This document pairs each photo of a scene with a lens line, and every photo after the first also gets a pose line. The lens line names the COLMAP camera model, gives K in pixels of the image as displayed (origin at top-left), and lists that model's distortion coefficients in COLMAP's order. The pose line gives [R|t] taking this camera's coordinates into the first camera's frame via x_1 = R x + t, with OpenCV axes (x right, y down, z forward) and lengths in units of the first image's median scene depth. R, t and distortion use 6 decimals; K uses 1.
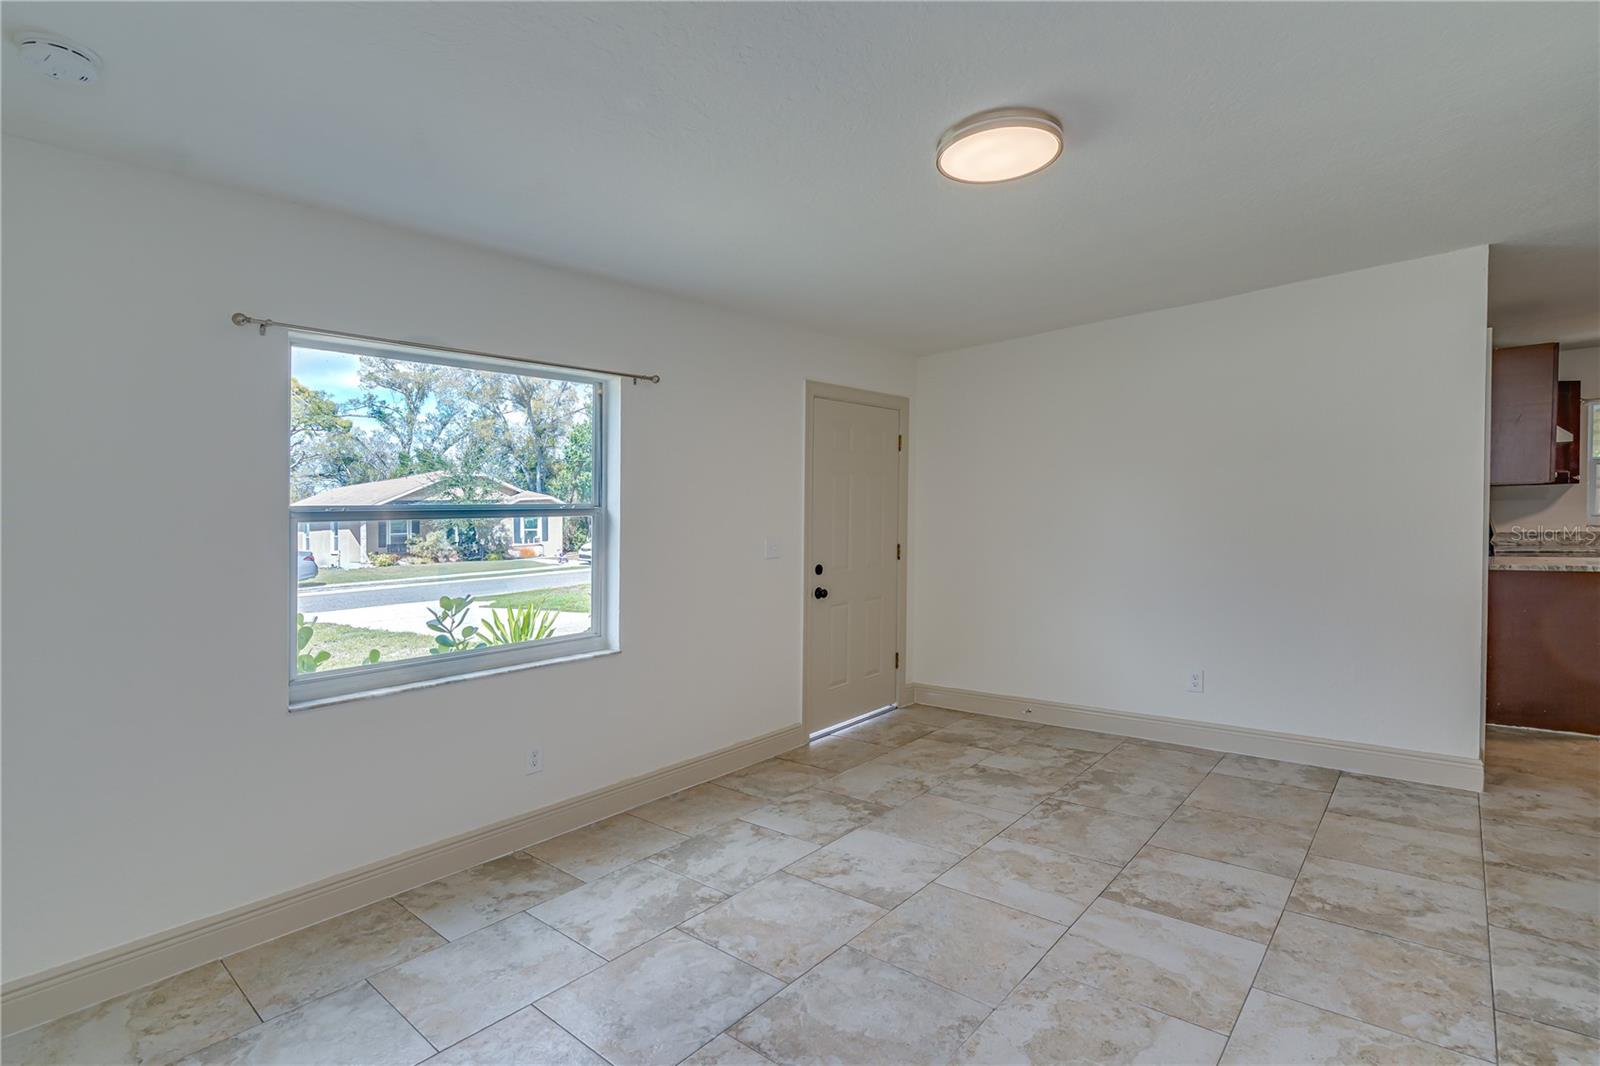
lens RADIAL K [[756.4, 0, 794.6], [0, 756.4, 481.0], [0, 0, 1]] dist [-0.016655, 0.001761]
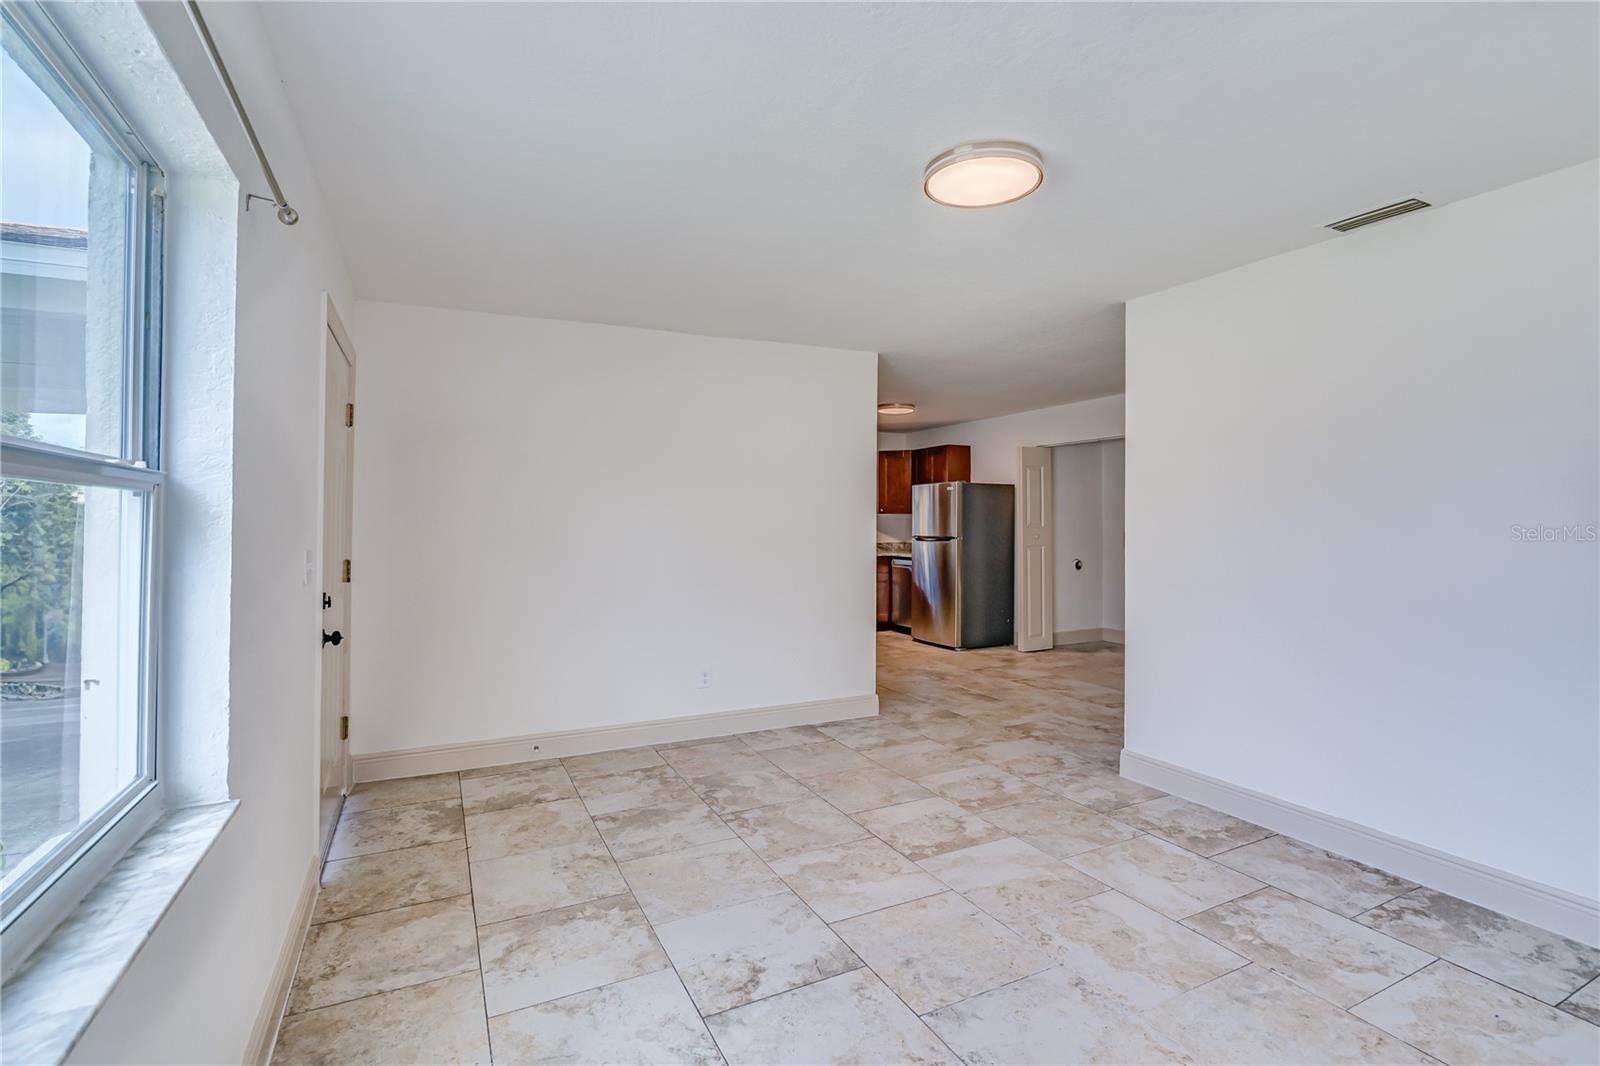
lens RADIAL K [[756.4, 0, 805.5], [0, 756.4, 519.2], [0, 0, 1]] dist [-0.016655, 0.001761]
pose [[0.374940, 0.032493, 0.926479, -0.600363], [-0.057689, 0.998266, -0.011665, 0.054131], [-0.925252, -0.049074, 0.376164, 0.628693]]
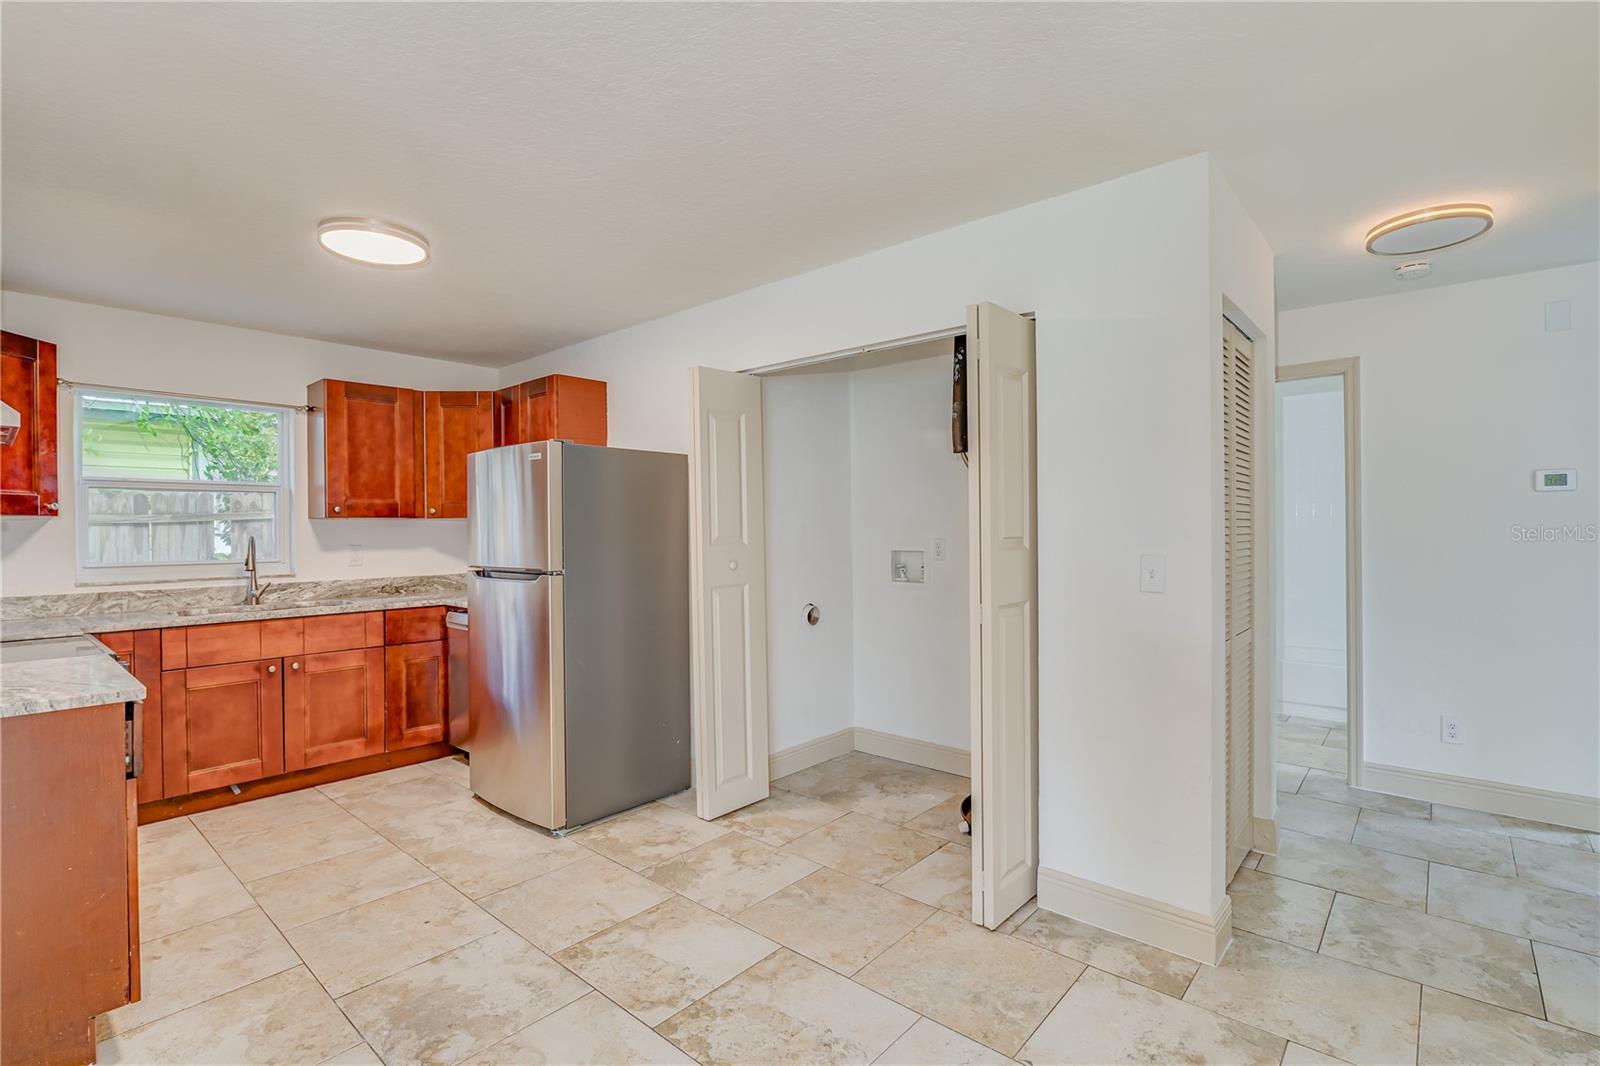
lens RADIAL K [[756.4, 0, 830.7], [0, 756.4, 531.9], [0, 0, 1]] dist [-0.016655, 0.001761]
pose [[-0.012941, 0.024274, 0.999622, 0.791148], [-0.040130, 0.998887, -0.024776, 0.012664], [-0.999111, -0.040435, -0.011952, 0.720575]]
